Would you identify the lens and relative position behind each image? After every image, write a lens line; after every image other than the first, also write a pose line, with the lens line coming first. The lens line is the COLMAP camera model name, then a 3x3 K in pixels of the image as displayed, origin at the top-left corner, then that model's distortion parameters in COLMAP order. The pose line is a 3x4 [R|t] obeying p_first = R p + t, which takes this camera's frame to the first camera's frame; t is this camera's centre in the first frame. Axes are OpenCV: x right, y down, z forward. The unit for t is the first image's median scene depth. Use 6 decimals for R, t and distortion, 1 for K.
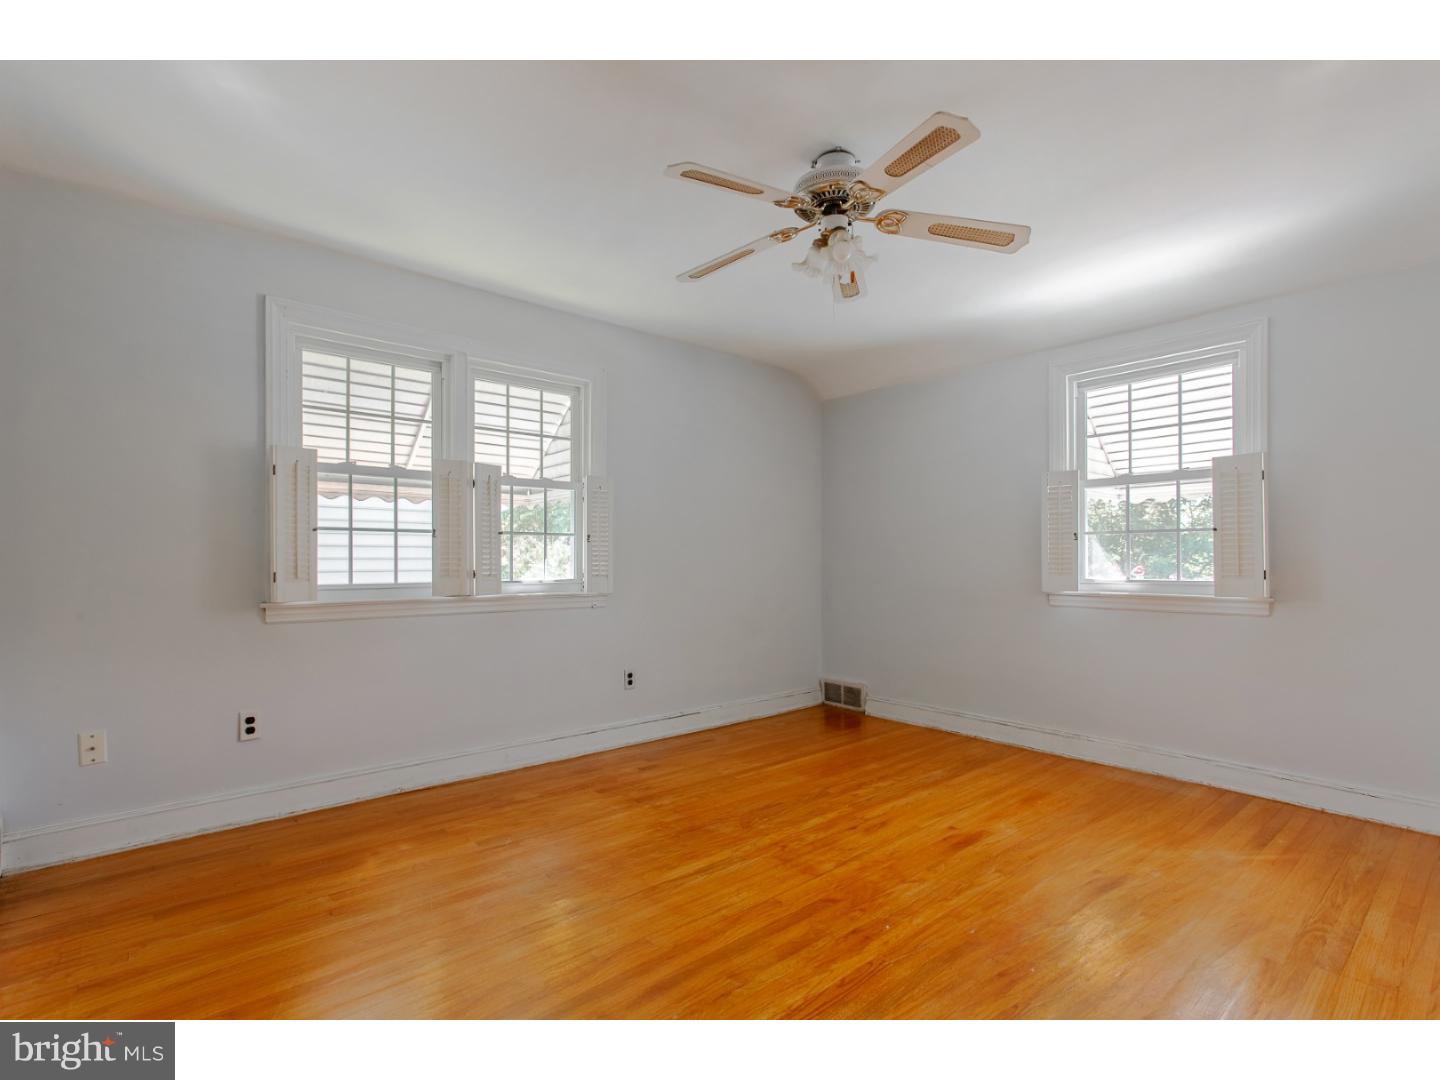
lens RADIAL K [[683.4, 0, 715.7], [0, 683.4, 550.7], [0, 0, 1]] dist [-0.000887, -0.000078]
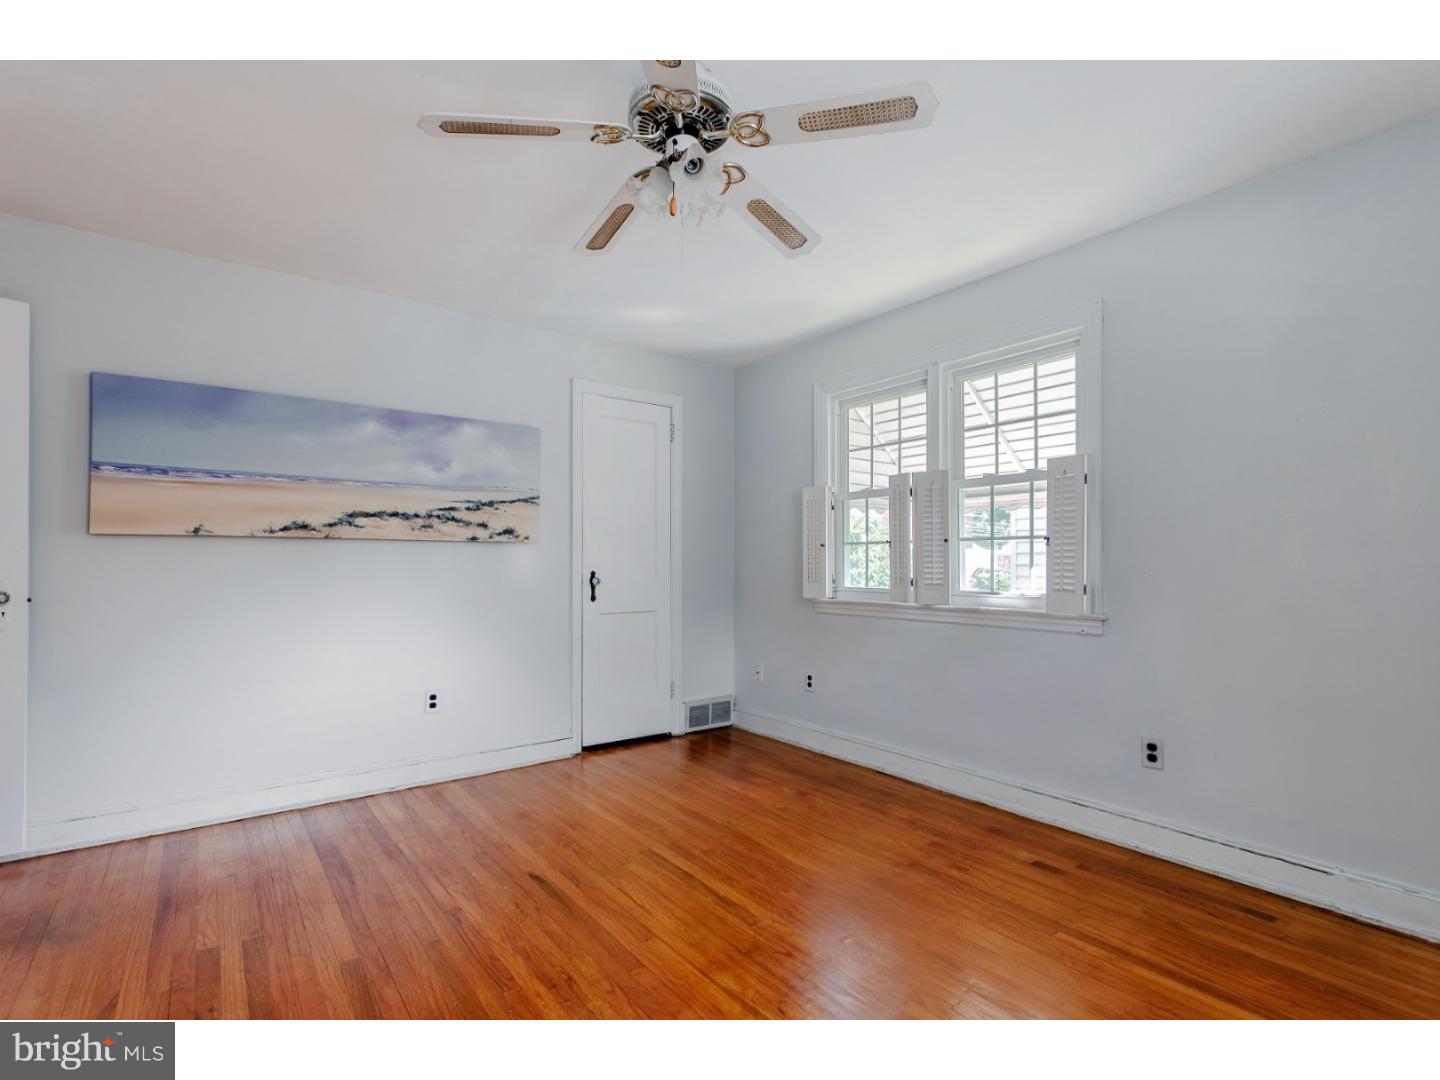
lens RADIAL K [[683.4, 0, 716.4], [0, 683.4, 541.8], [0, 0, 1]] dist [-0.000887, -0.000078]
pose [[-0.061425, -0.032569, -0.997580, 0.693230], [0.011569, 0.999377, -0.033340, 0.004171], [0.998045, -0.013589, -0.061010, 0.779247]]
